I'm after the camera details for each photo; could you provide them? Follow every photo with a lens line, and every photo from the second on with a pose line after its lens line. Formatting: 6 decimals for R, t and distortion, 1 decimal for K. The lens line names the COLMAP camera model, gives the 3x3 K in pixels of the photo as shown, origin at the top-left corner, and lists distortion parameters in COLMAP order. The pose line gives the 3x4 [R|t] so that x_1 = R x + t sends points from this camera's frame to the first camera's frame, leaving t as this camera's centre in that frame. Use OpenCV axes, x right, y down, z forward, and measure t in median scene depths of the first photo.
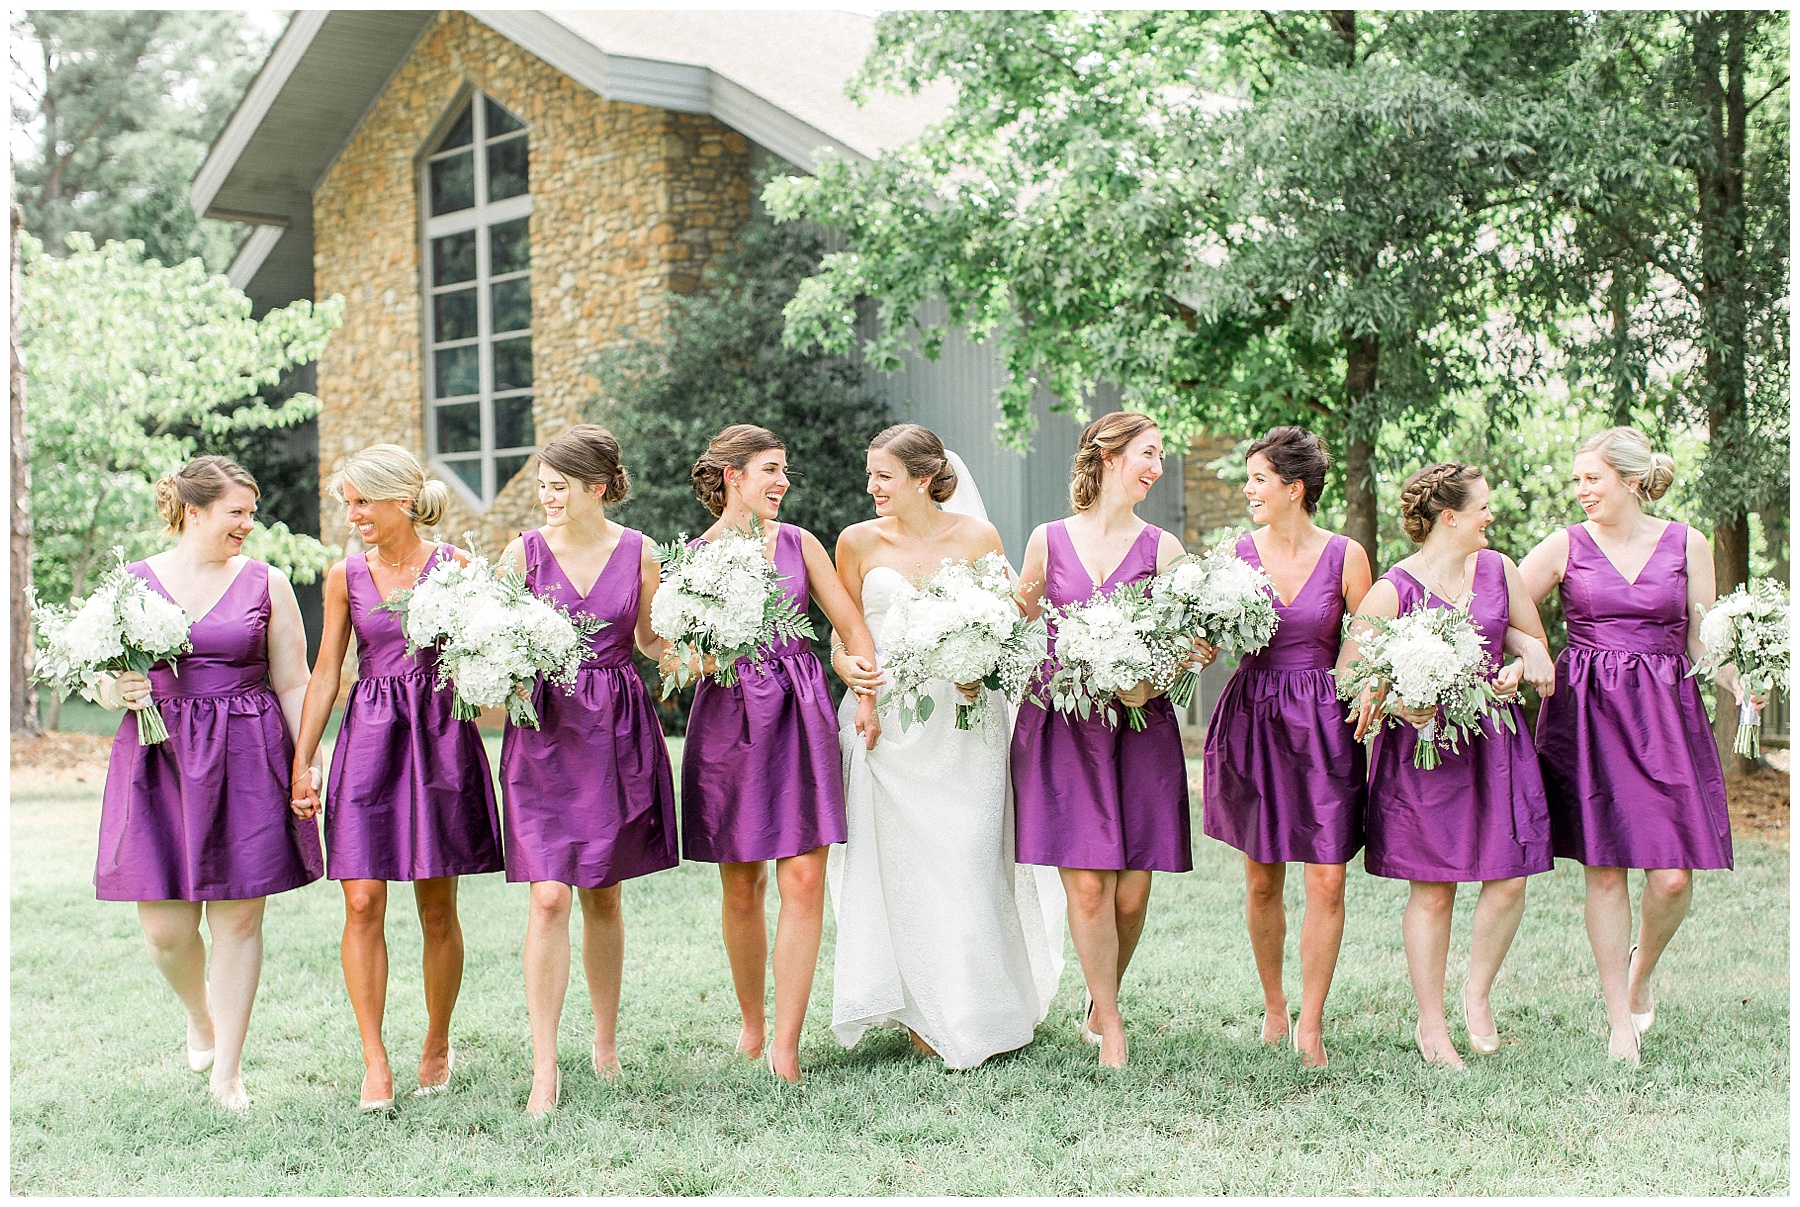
lens RADIAL K [[2688.2, 0, 930.4], [0, 2688.2, 625.6], [0, 0, 1]] dist [0.028939, 0.029231]
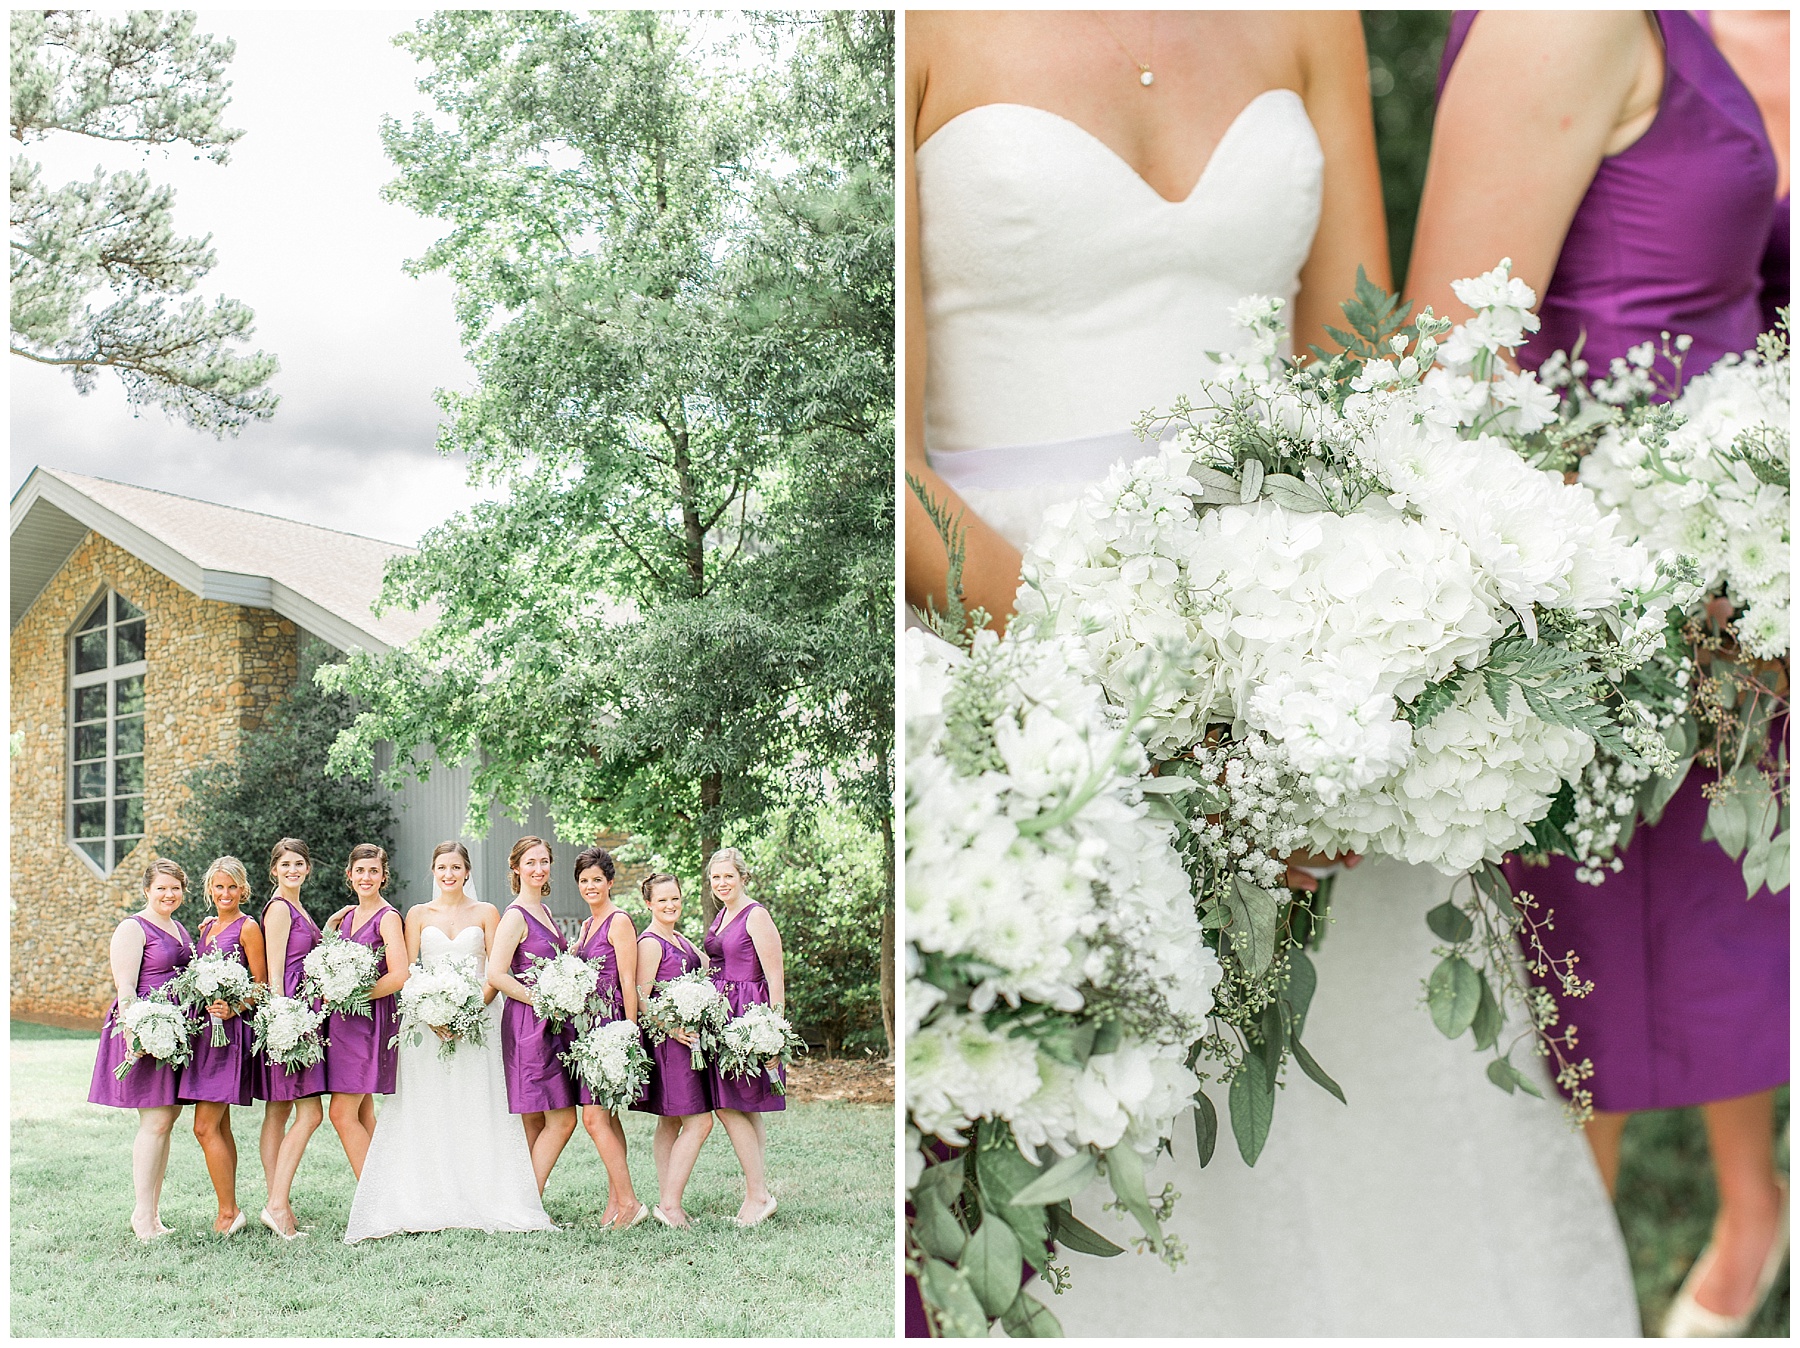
lens RADIAL K [[1937.9, 0, 451.3], [0, 1937.9, 685.6], [0, 0, 1]] dist [0.041442, 0.003430]
pose [[0.999776, 0.007997, 0.019588, -0.005017], [-0.005192, 0.990239, -0.139284, -0.001585], [-0.020511, 0.139151, 0.990059, -0.061754]]
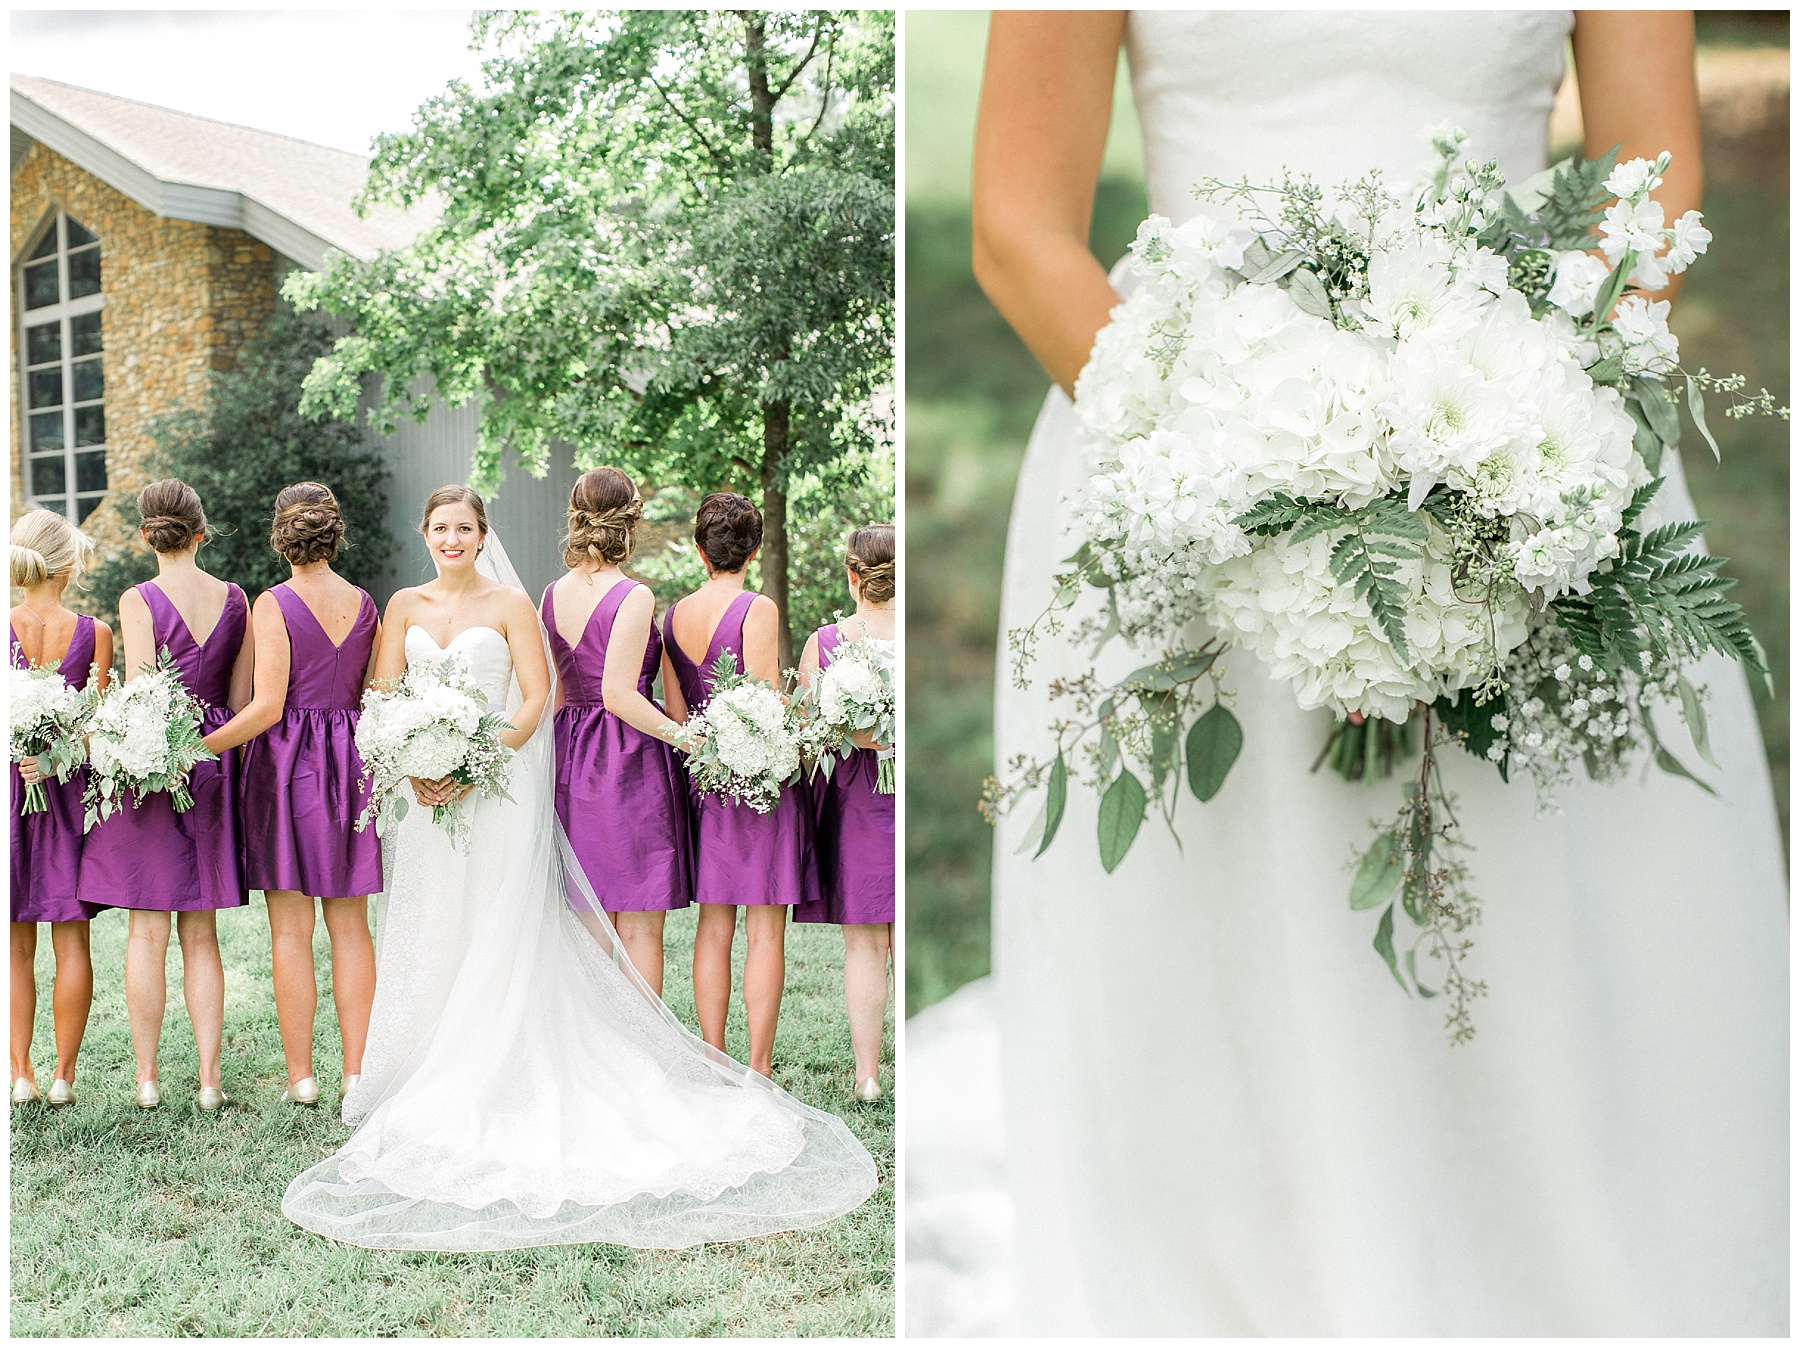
lens RADIAL K [[1937.9, 0, 451.3], [0, 1937.9, 685.6], [0, 0, 1]] dist [0.041442, 0.003430]
pose [[0.999731, -0.000901, 0.023180, -0.005783], [0.000064, 0.999348, 0.036100, -0.009734], [-0.023197, -0.036089, 0.999079, 0.094000]]
